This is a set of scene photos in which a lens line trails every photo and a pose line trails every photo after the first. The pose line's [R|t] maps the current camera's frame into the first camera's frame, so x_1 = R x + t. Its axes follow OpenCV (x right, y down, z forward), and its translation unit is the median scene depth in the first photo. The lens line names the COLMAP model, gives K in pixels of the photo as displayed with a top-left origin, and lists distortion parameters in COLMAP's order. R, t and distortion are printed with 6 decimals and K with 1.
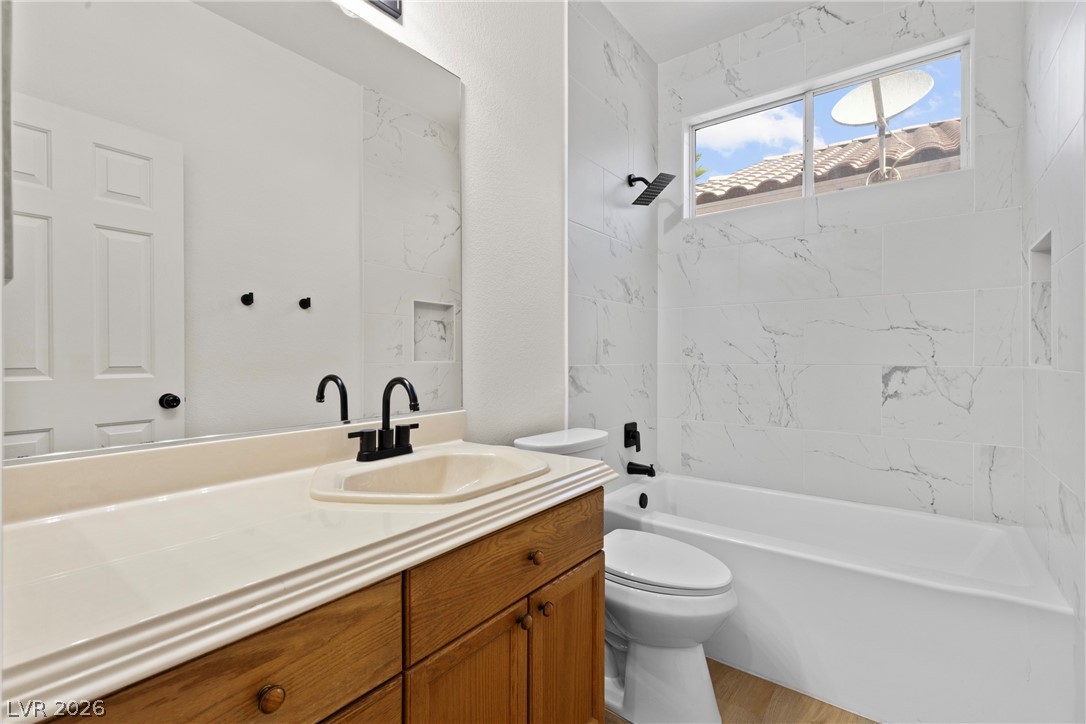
lens RADIAL K [[485.6, 0, 546.3], [0, 485.6, 361.0], [0, 0, 1]] dist [0.005039, -0.000218]
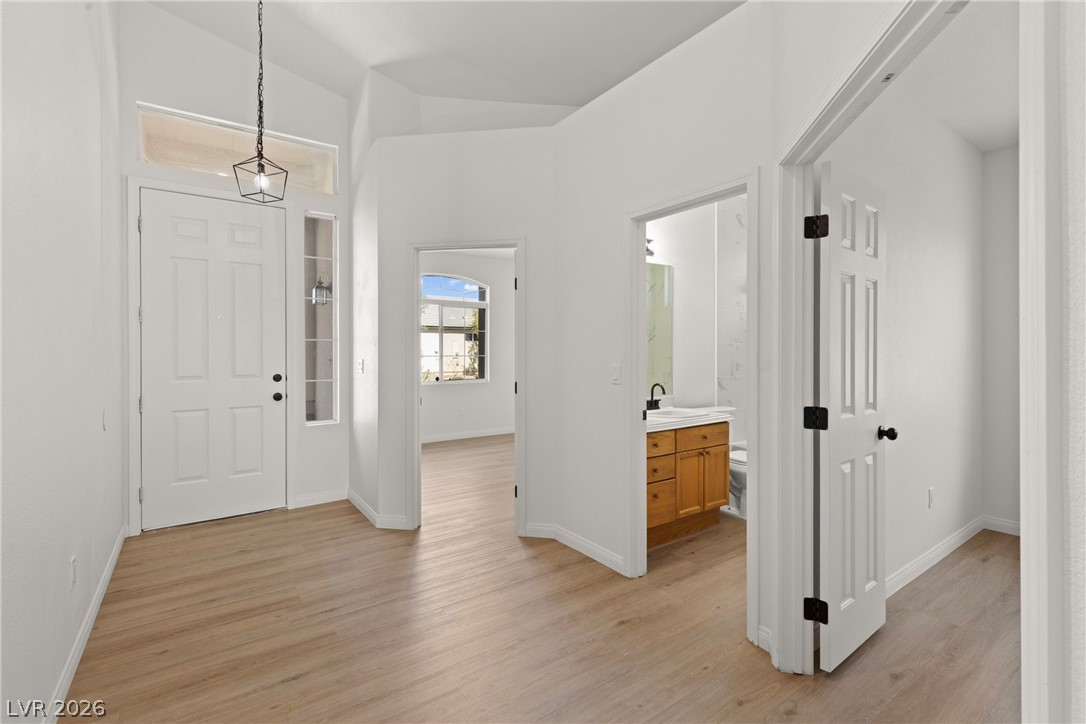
lens RADIAL K [[489.8, 0, 549.2], [0, 489.8, 358.2], [0, 0, 1]] dist [0.007008, -0.000176]
pose [[0.957957, 0.001669, -0.286908, -0.071153], [-0.001193, 0.999998, 0.001831, -0.124940], [0.286911, -0.001412, 0.957956, -2.087953]]
